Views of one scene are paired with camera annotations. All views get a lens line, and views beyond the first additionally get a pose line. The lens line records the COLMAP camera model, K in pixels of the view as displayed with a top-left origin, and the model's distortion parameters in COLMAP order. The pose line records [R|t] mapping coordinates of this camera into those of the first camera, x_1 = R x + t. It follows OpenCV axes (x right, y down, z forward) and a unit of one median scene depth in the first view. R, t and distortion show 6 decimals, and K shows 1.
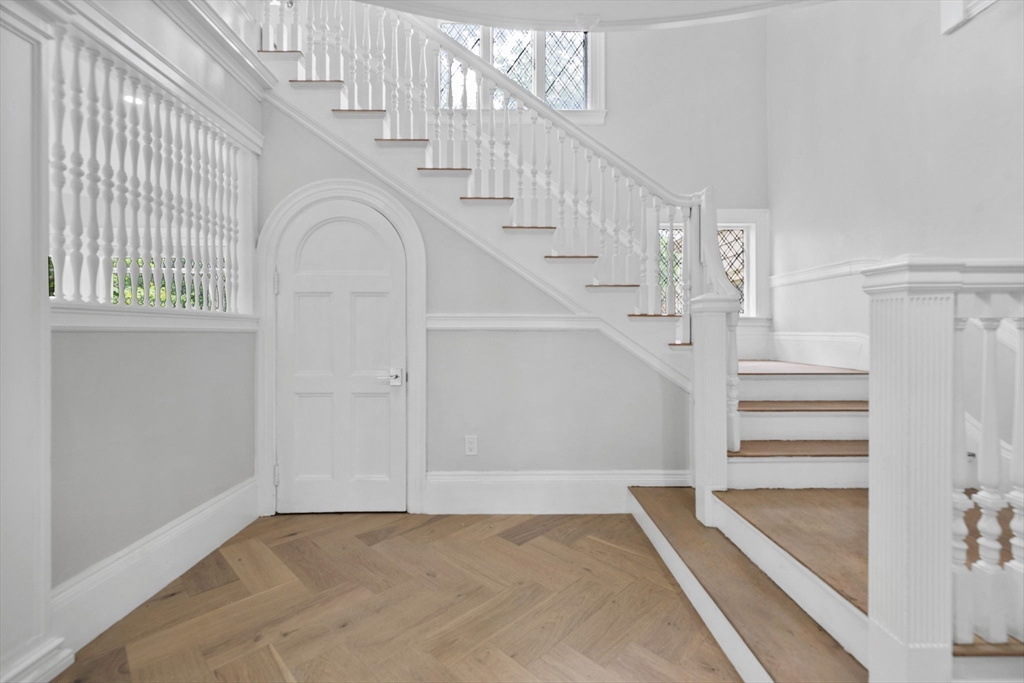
lens RADIAL K [[433.7, 0, 511.0], [0, 433.7, 333.4], [0, 0, 1]] dist [0.007148, -0.001305]
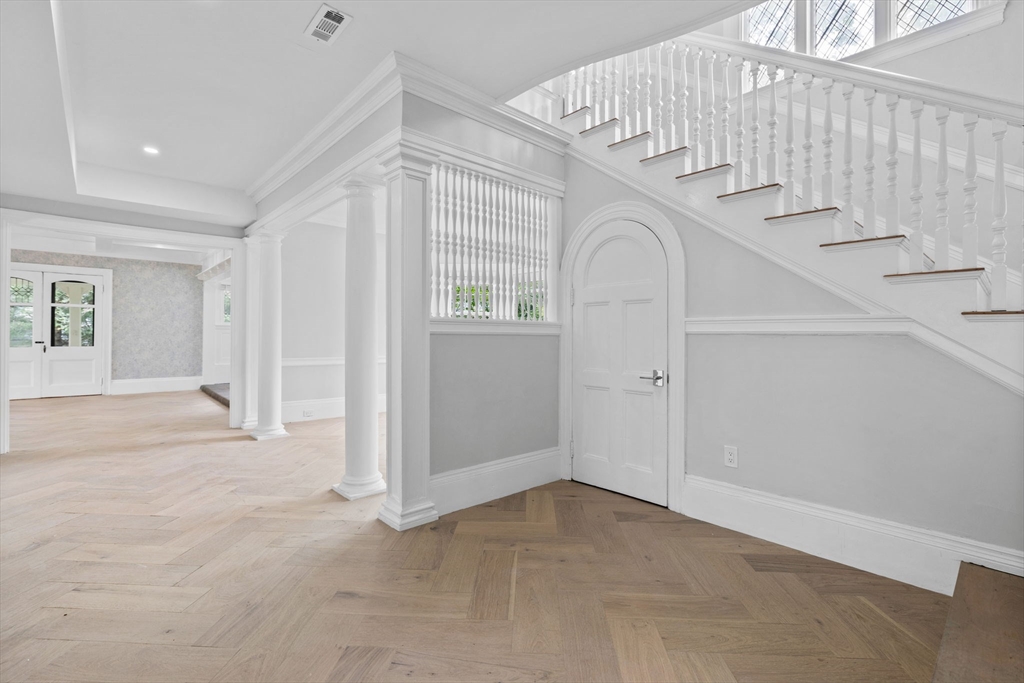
lens RADIAL K [[458.7, 0, 511.9], [0, 458.7, 338.7], [0, 0, 1]] dist [-0.002461, 0.000346]
pose [[0.671061, 0.009424, -0.741342, 0.344338], [-0.008278, 0.999952, 0.005218, 0.001162], [0.741356, 0.002635, 0.671107, -0.020960]]
